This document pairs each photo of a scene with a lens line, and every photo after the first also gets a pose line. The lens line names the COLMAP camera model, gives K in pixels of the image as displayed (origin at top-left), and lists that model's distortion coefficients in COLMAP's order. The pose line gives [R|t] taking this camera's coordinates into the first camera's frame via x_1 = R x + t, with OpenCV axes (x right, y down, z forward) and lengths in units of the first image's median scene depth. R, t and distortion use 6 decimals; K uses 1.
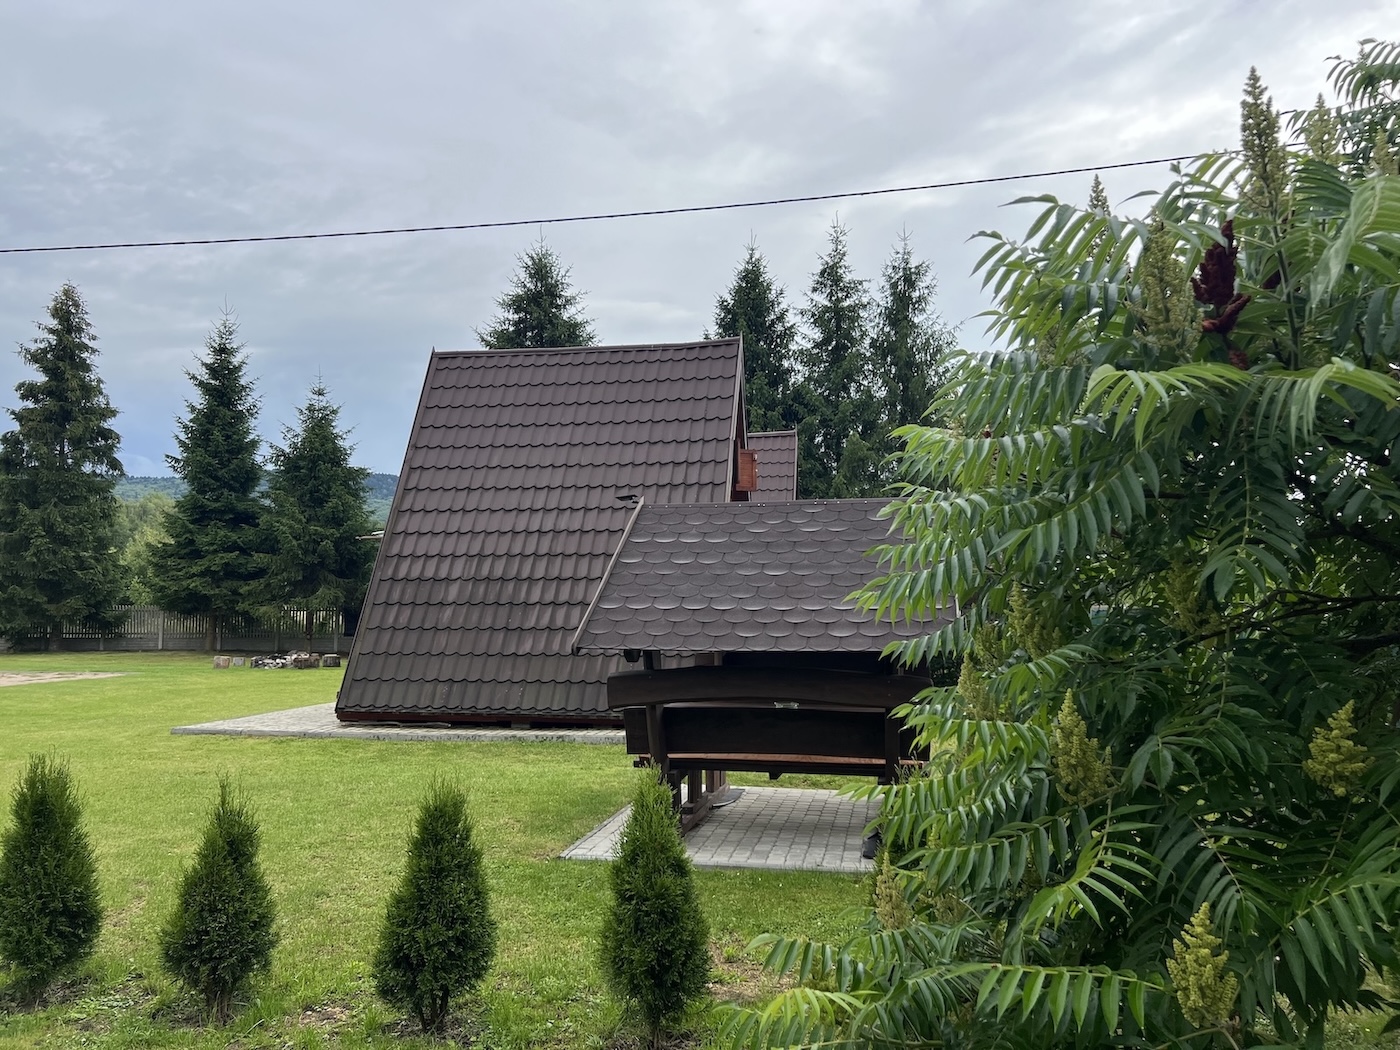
lens RADIAL K [[1059.7, 0, 701.4], [0, 1059.7, 526.1], [0, 0, 1]] dist [0.043389, -0.048106]
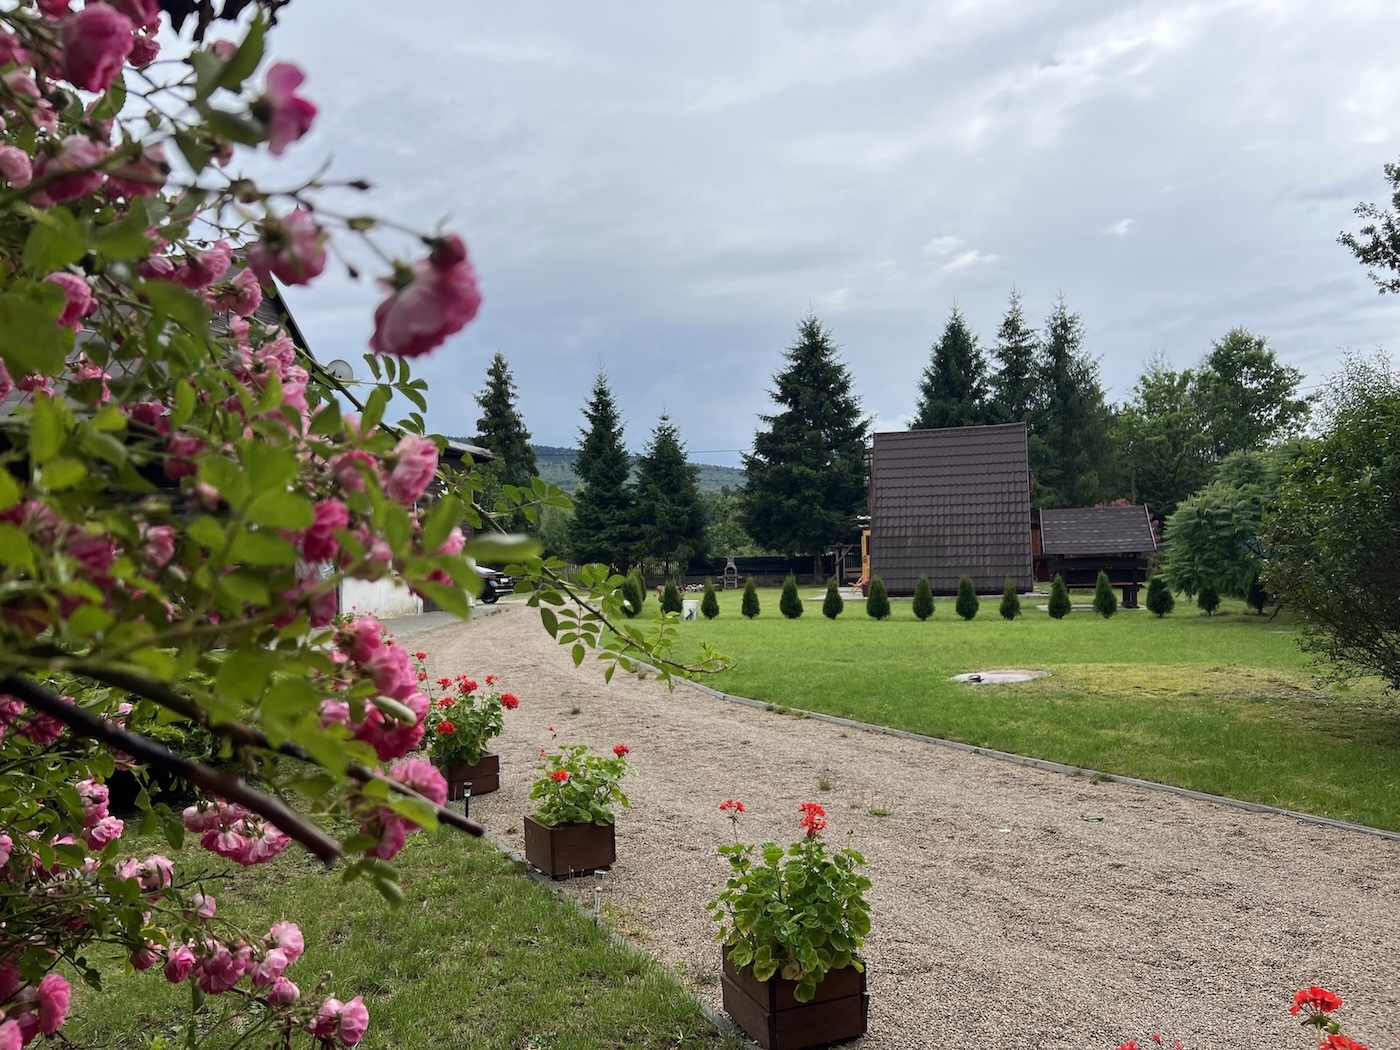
lens RADIAL K [[1059.7, 0, 683.6], [0, 1059.7, 545.1], [0, 0, 1]] dist [0.043389, -0.048106]
pose [[0.995094, -0.030401, -0.094147, -0.201061], [0.036158, 0.997540, 0.060055, -0.035088], [0.092089, -0.063164, 0.993745, -0.538984]]
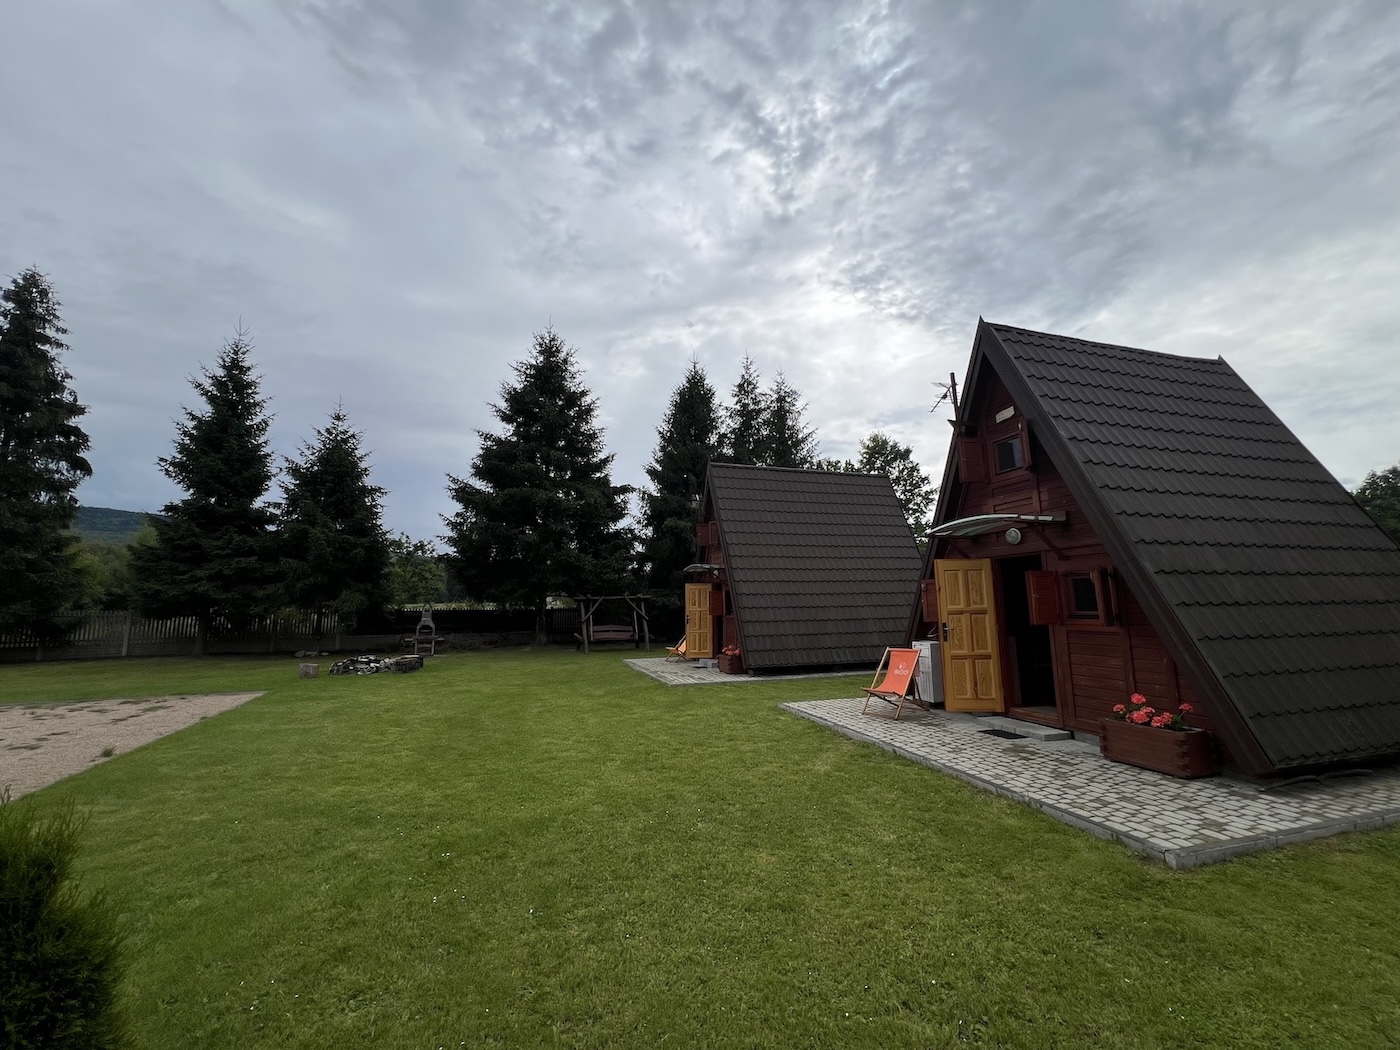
lens RADIAL K [[563.3, 0, 698.0], [0, 563.3, 522.2], [0, 0, 1]] dist [-0.000839, -0.000282]
pose [[0.884944, 0.055164, 0.462419, -0.302433], [-0.023329, 0.996964, -0.074286, 0.020733], [-0.465113, 0.054951, 0.883544, 0.312718]]
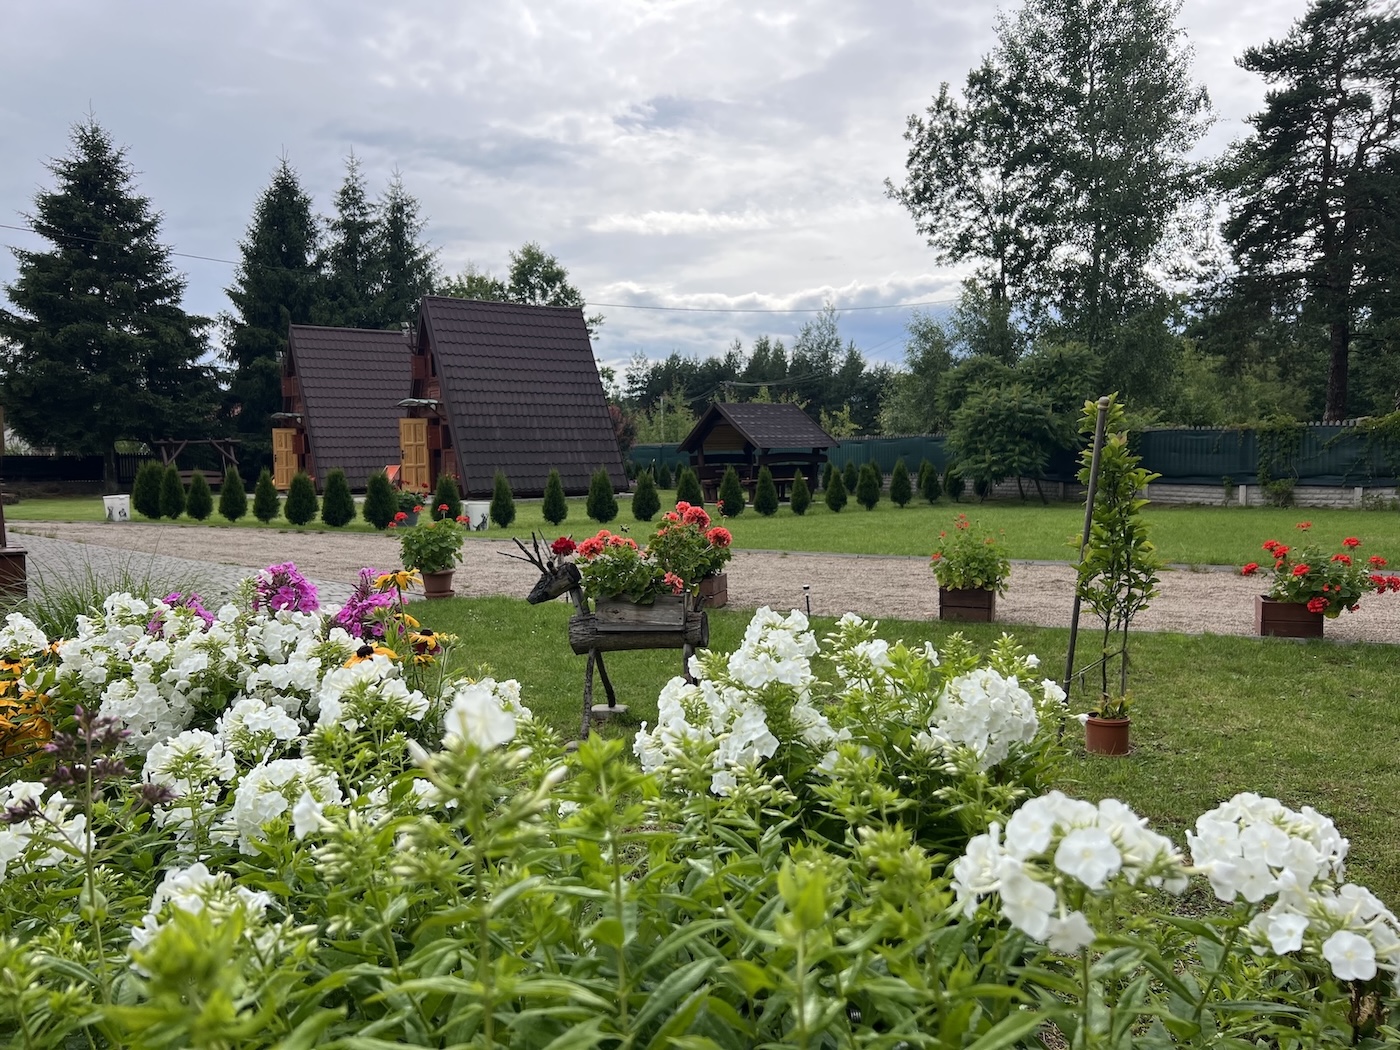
lens RADIAL K [[1059.7, 0, 703.9], [0, 1059.7, 530.1], [0, 0, 1]] dist [0.043389, -0.048106]
pose [[0.687949, -0.063985, 0.722933, -0.545085], [-0.038506, 0.991485, 0.124395, -0.008115], [-0.724737, -0.113415, 0.679627, -0.250455]]
